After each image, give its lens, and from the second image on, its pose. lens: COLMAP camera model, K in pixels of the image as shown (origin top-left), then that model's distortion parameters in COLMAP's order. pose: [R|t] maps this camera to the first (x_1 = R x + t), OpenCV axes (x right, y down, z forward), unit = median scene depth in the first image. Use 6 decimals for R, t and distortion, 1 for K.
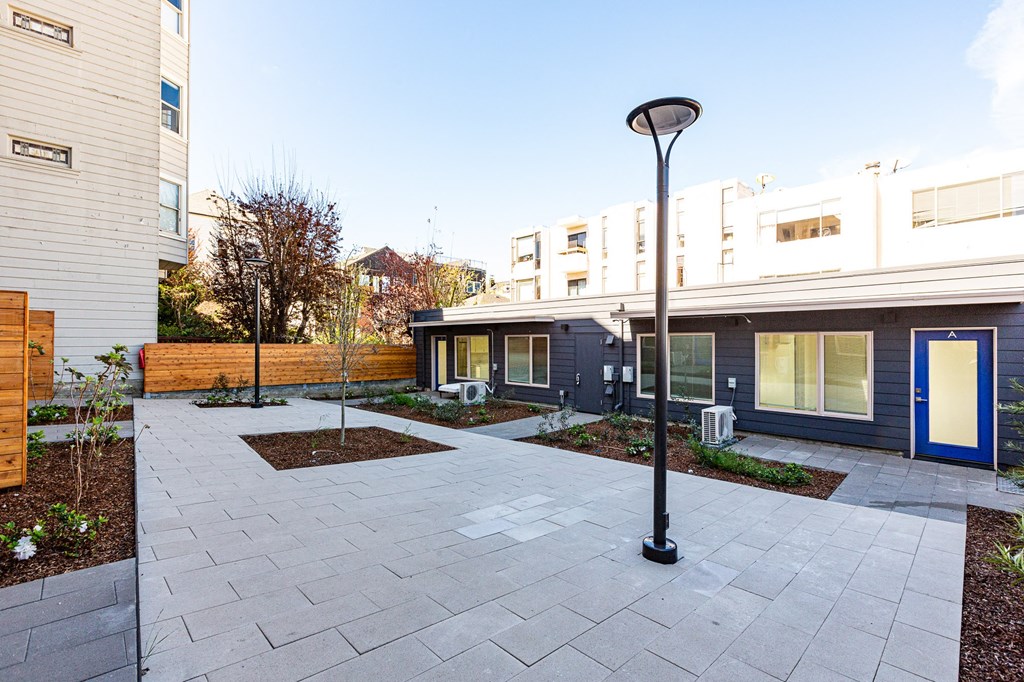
lens RADIAL K [[453.4, 0, 508.3], [0, 453.4, 337.6], [0, 0, 1]] dist [-0.000405, 0.000315]
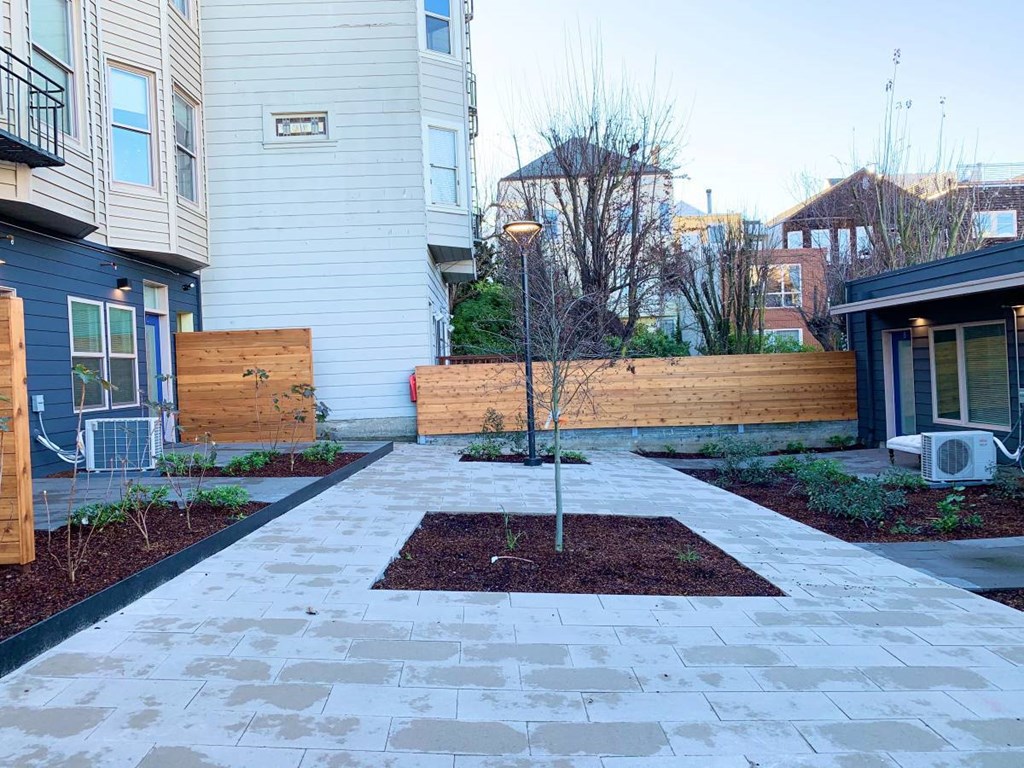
lens RADIAL K [[774.9, 0, 508.2], [0, 774.9, 383.4], [0, 0, 1]] dist [0.017907, -0.003847]
pose [[0.741196, -0.017892, -0.671050, 0.116016], [0.048002, 0.998498, 0.026398, 0.014425], [0.669570, -0.051778, 0.740942, 0.199315]]
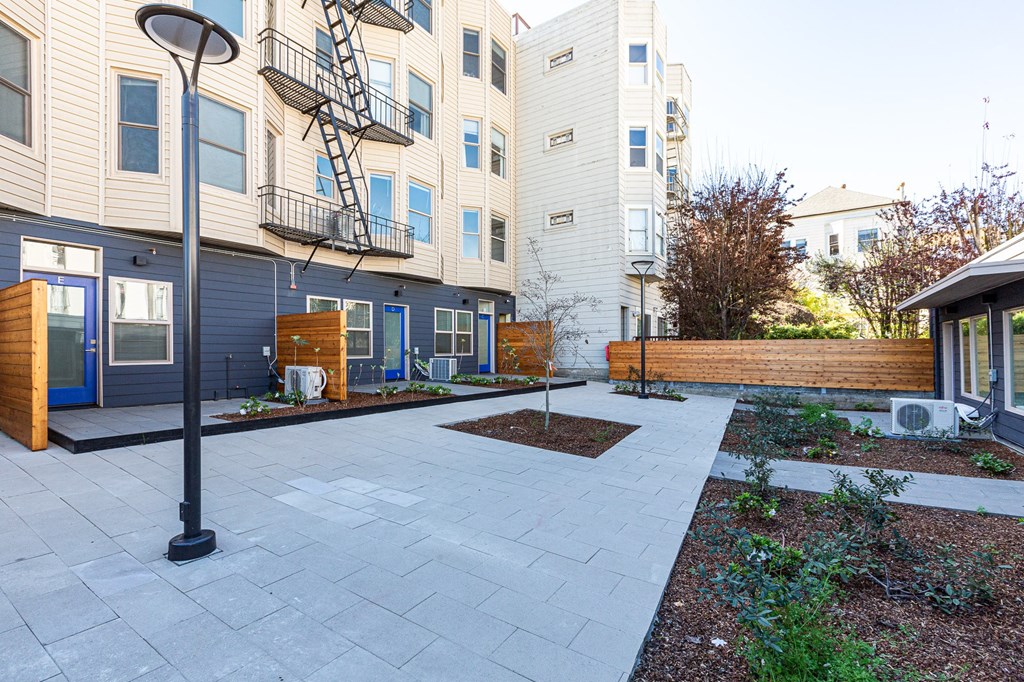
lens RADIAL K [[454.1, 0, 512.1], [0, 454.1, 346.8], [0, 0, 1]] dist [0.001148, 0.000010]
pose [[0.232800, -0.009462, -0.972479, 0.398095], [0.014549, 0.999875, -0.006246, 0.032152], [0.972416, -0.012695, 0.232908, 0.420672]]
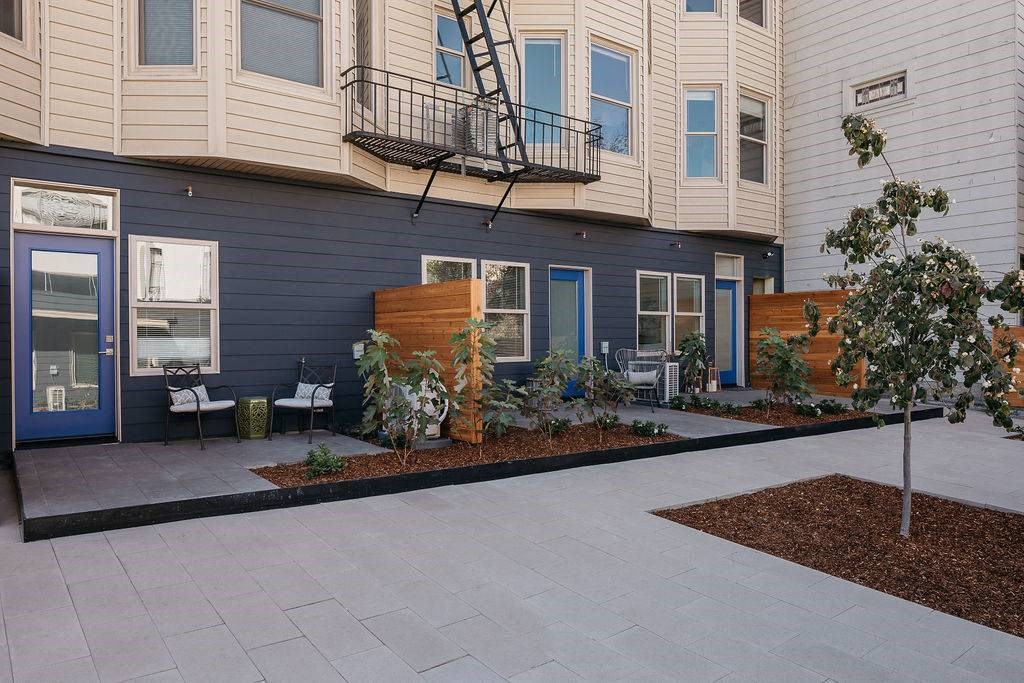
lens RADIAL K [[698.1, 0, 512.0], [0, 698.1, 341.5], [0, 0, 1]] dist [-0.005407, 0.001256]
pose [[-0.095703, 0.001376, -0.995409, 0.235789], [0.015926, 0.999873, -0.000149, 0.021191], [0.995283, -0.015867, -0.095712, 0.416510]]
